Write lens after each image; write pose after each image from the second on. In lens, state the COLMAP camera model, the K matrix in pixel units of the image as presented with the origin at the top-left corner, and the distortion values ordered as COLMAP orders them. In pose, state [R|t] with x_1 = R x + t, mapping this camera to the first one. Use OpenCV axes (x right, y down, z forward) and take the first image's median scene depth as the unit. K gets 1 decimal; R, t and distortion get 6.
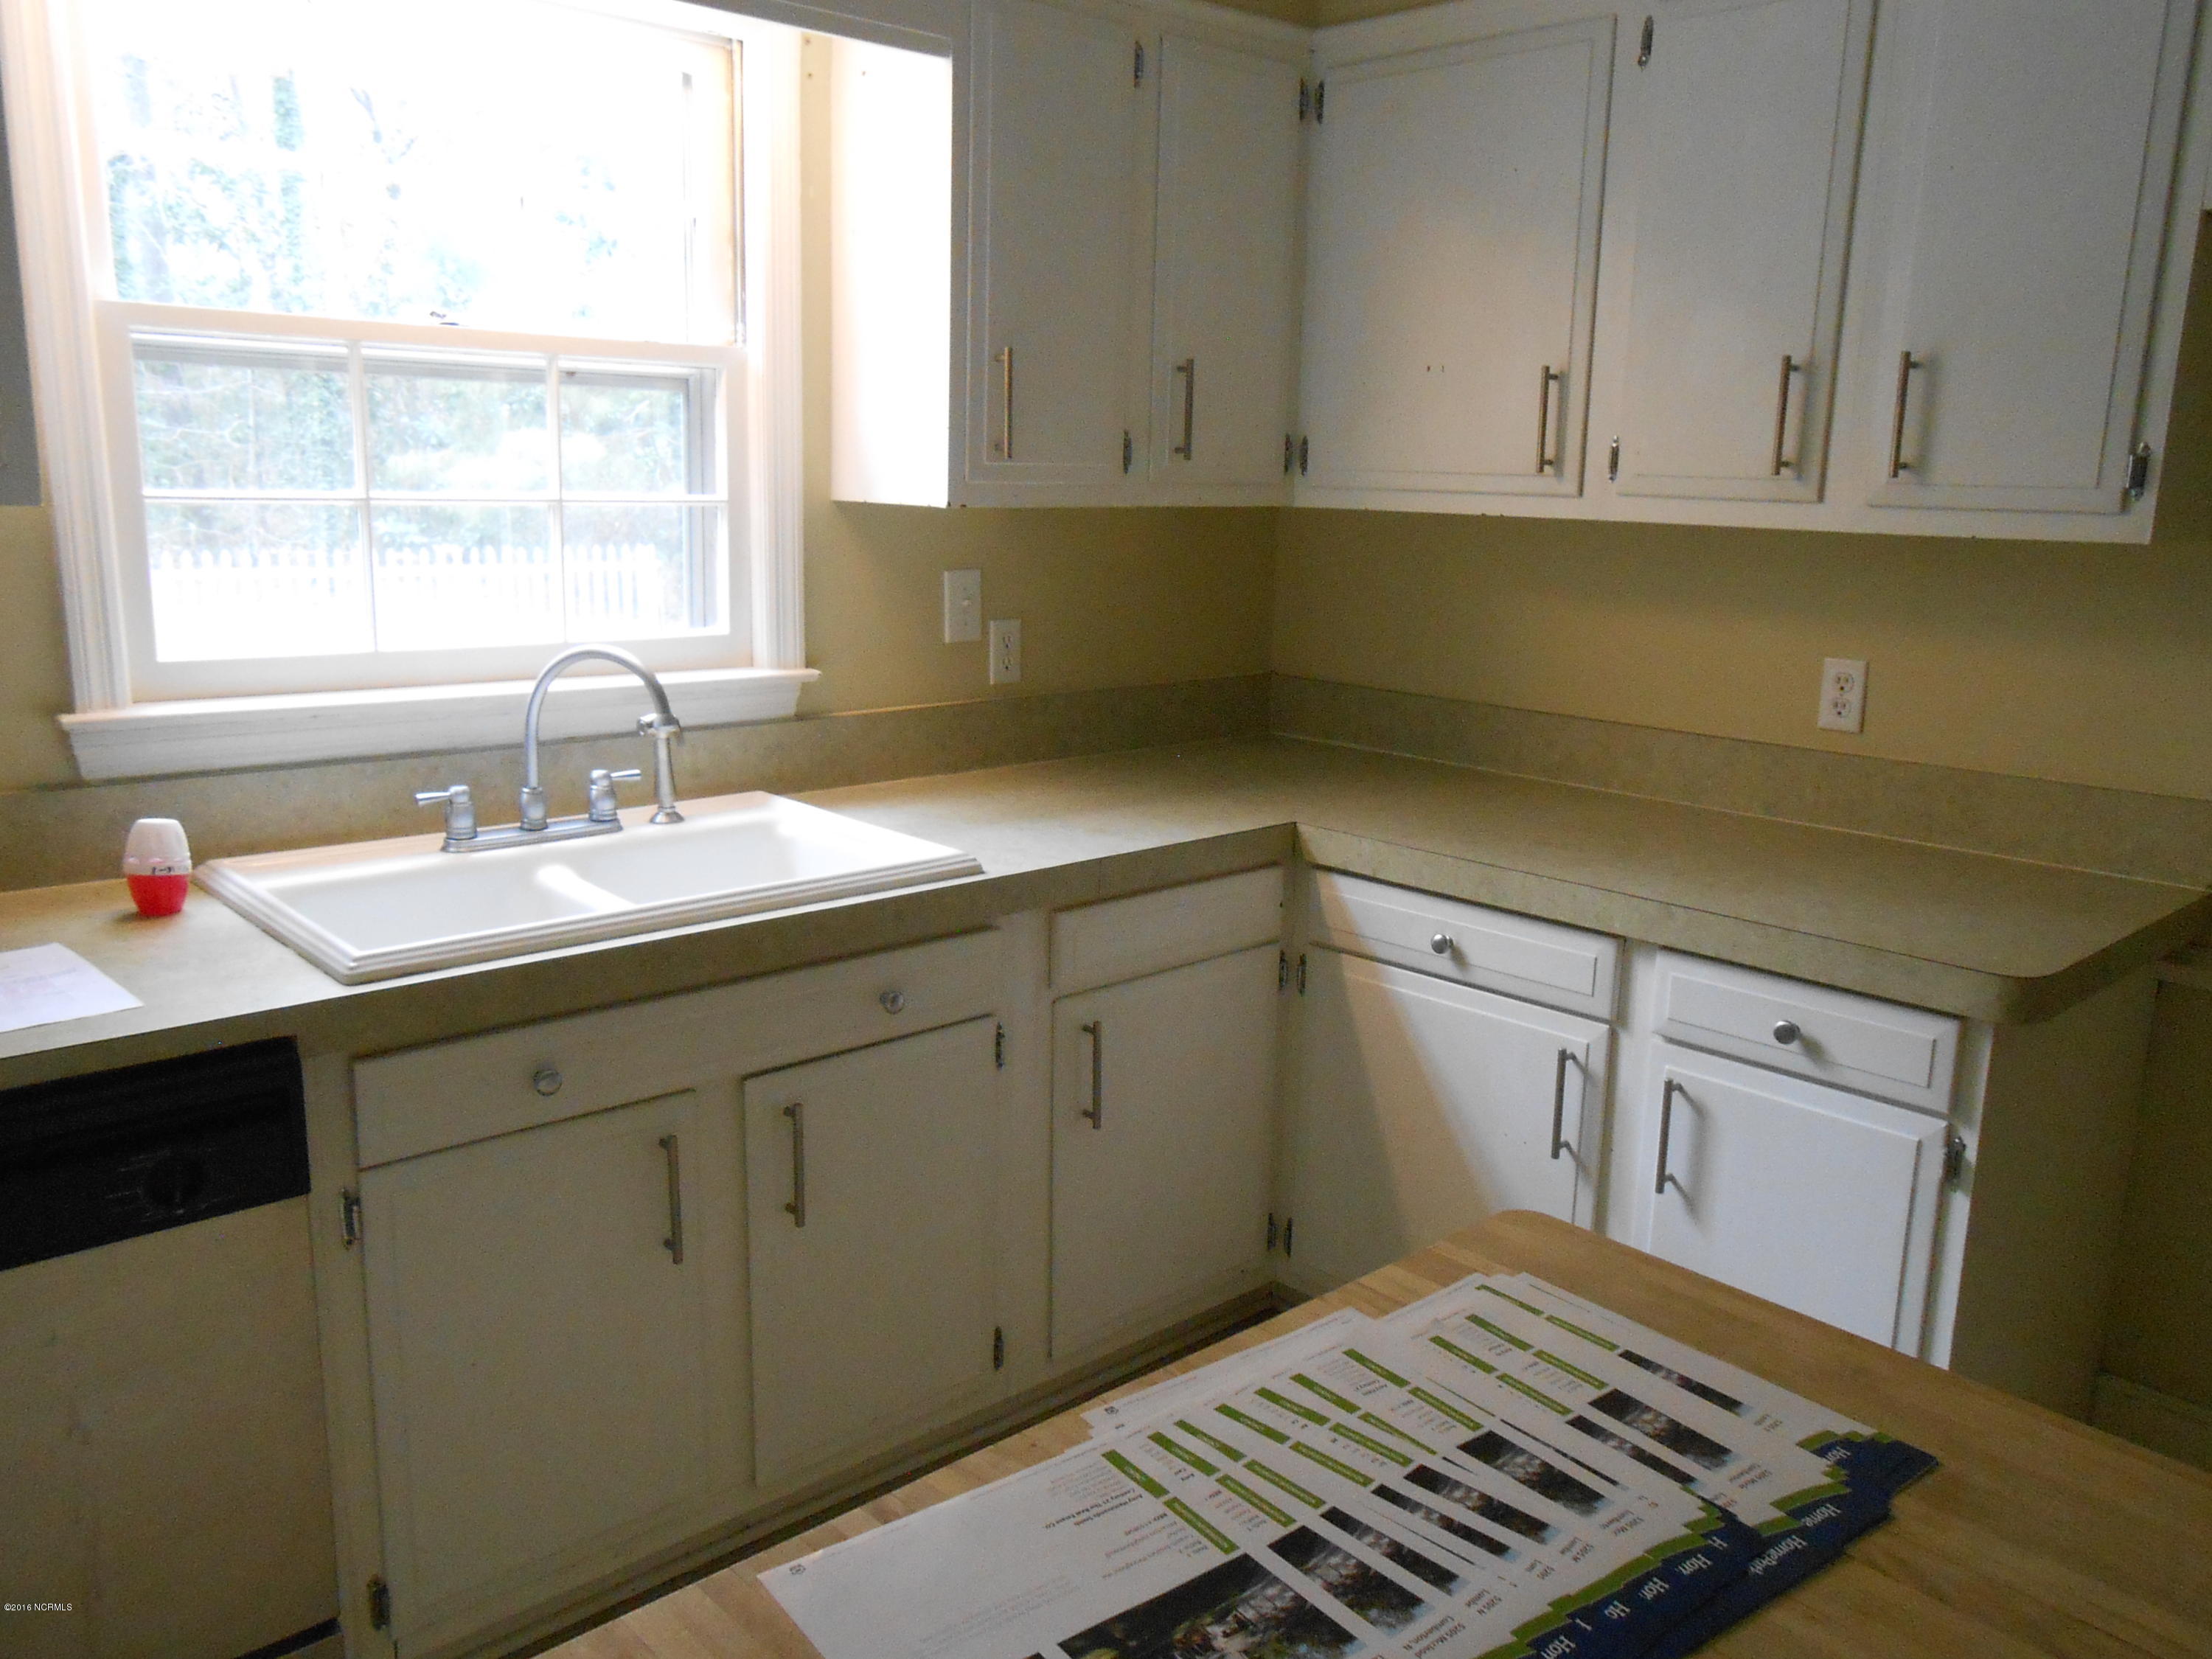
lens RADIAL K [[1707.6, 0, 1106.0], [0, 1707.6, 829.5], [0, 0, 1]] dist [-0.053761, 0.001577]
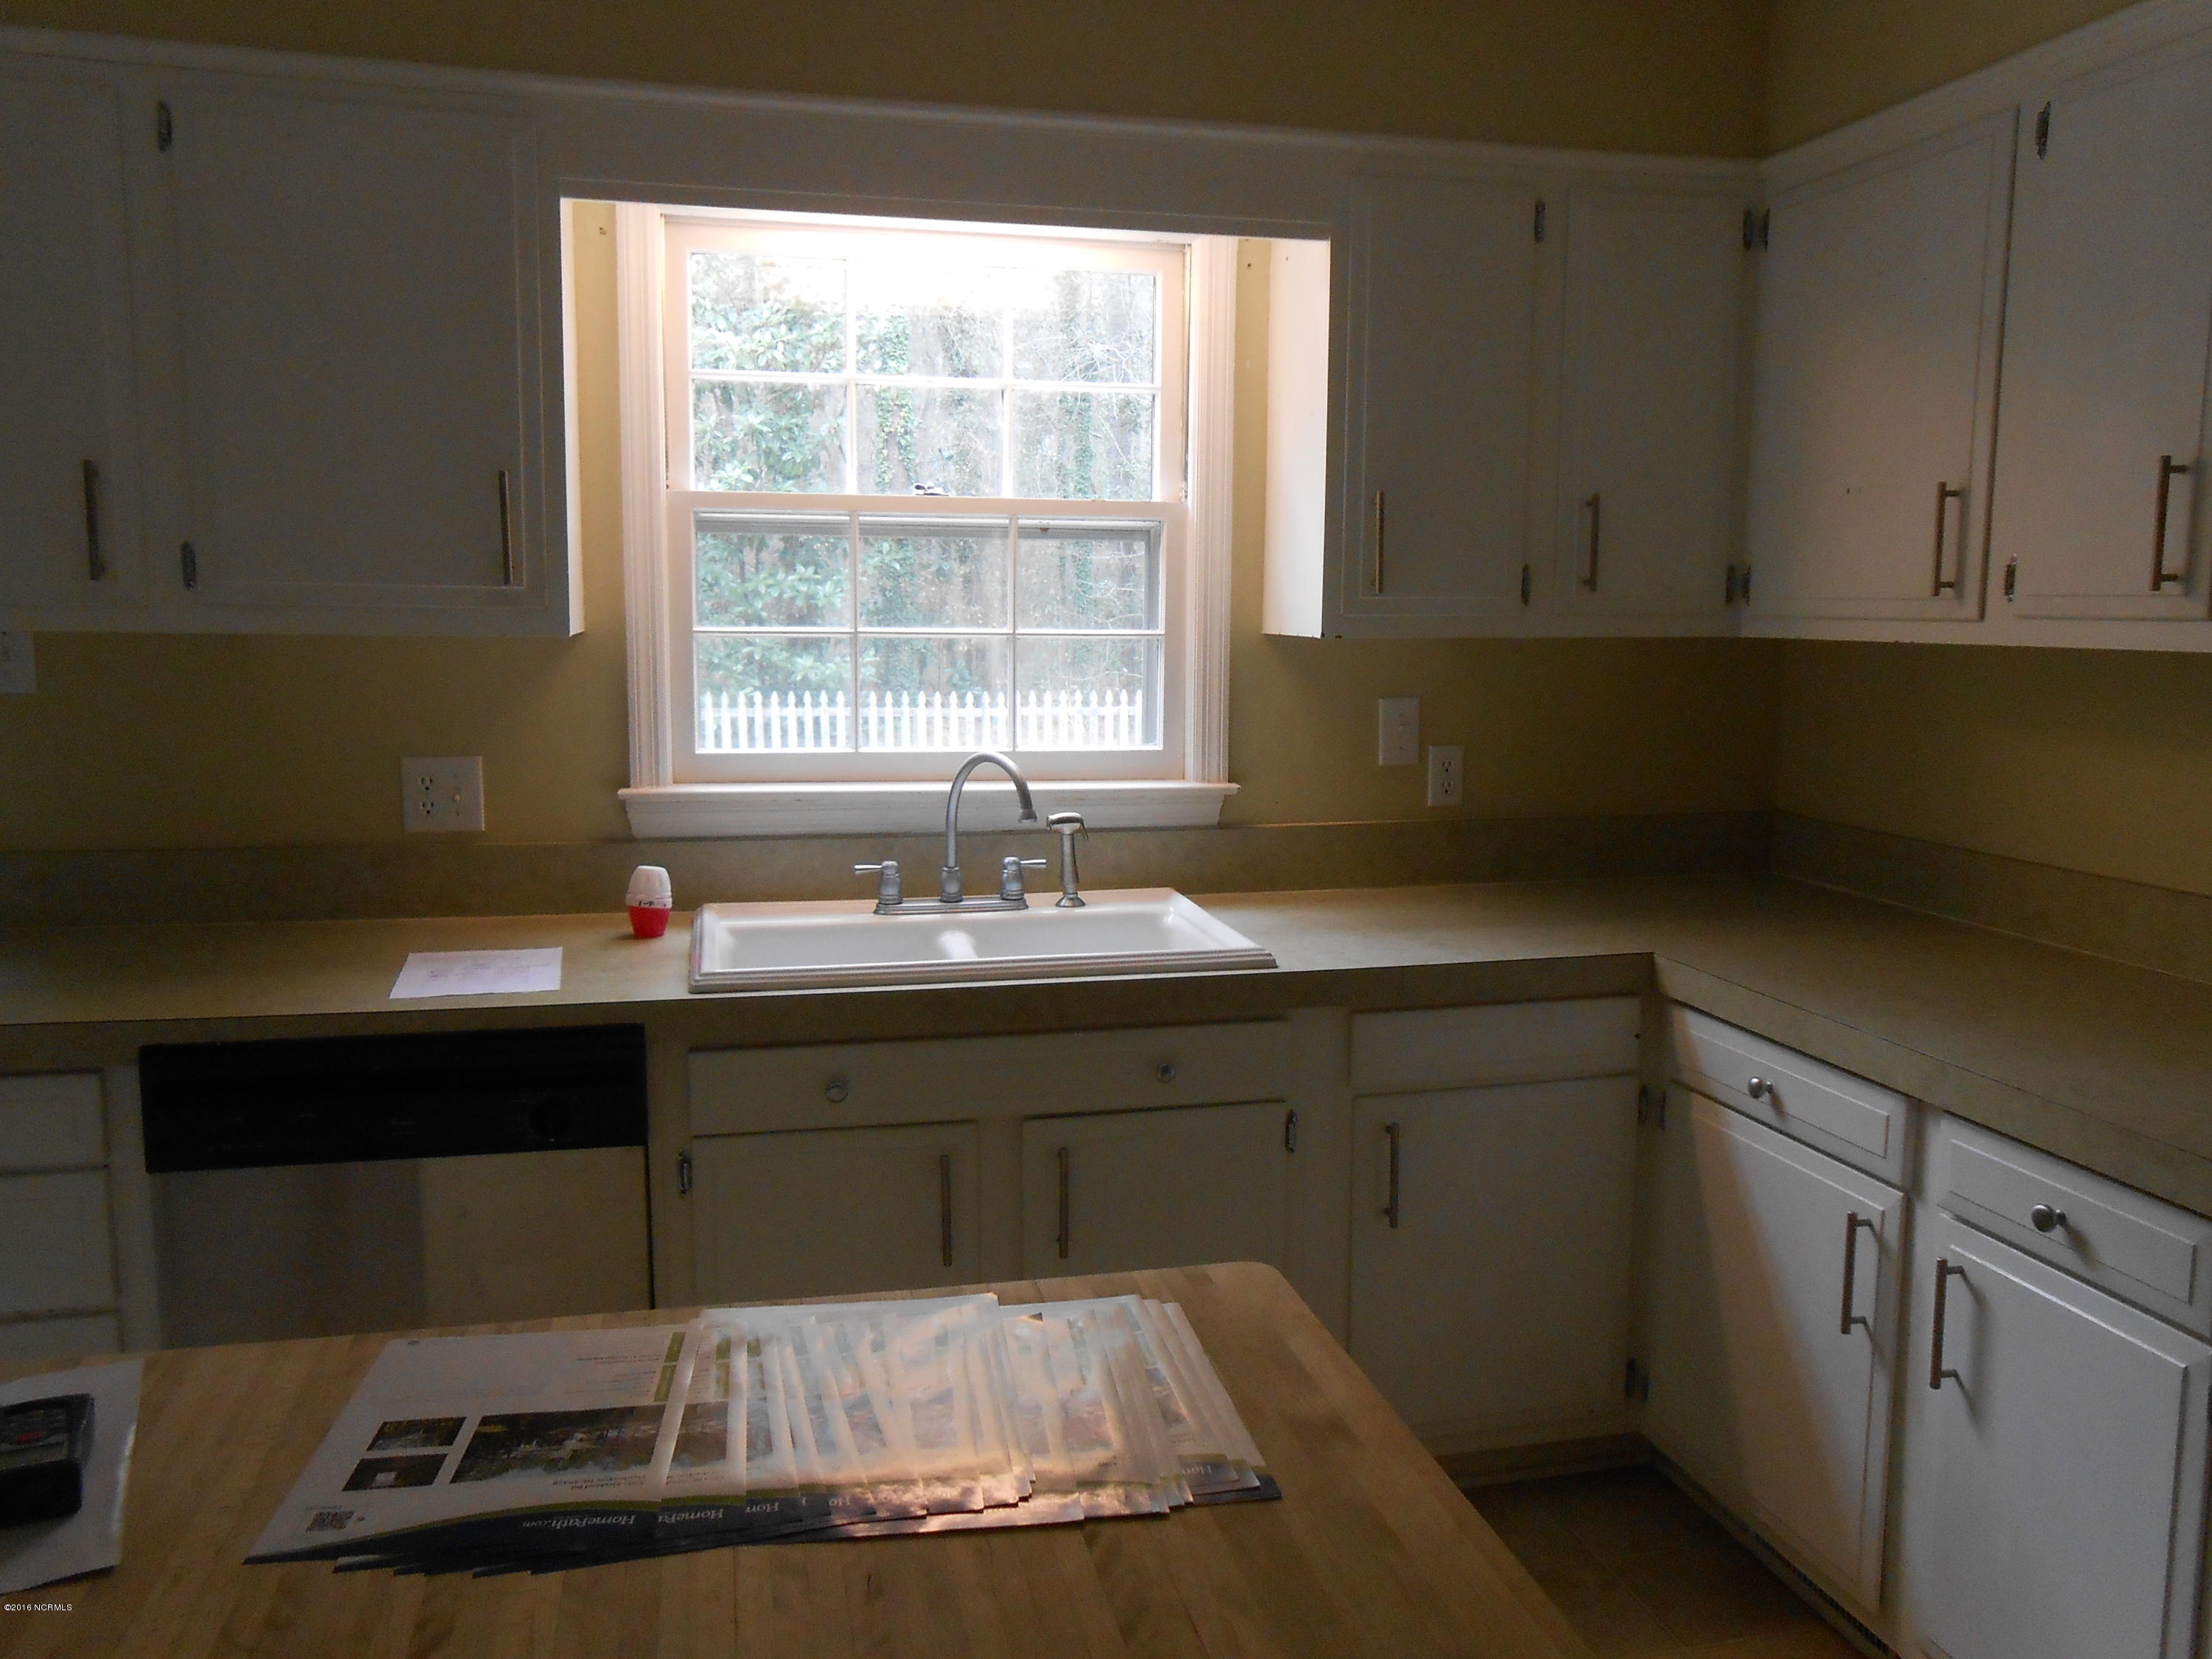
lens RADIAL K [[1683.0, 0, 1106.0], [0, 1683.0, 829.5], [0, 0, 1]] dist [-0.041943, 0.007486]
pose [[0.871182, 0.045076, -0.488887, 0.332371], [-0.085850, 0.994421, -0.061296, 0.012335], [0.483396, 0.095371, 0.870191, 0.000759]]
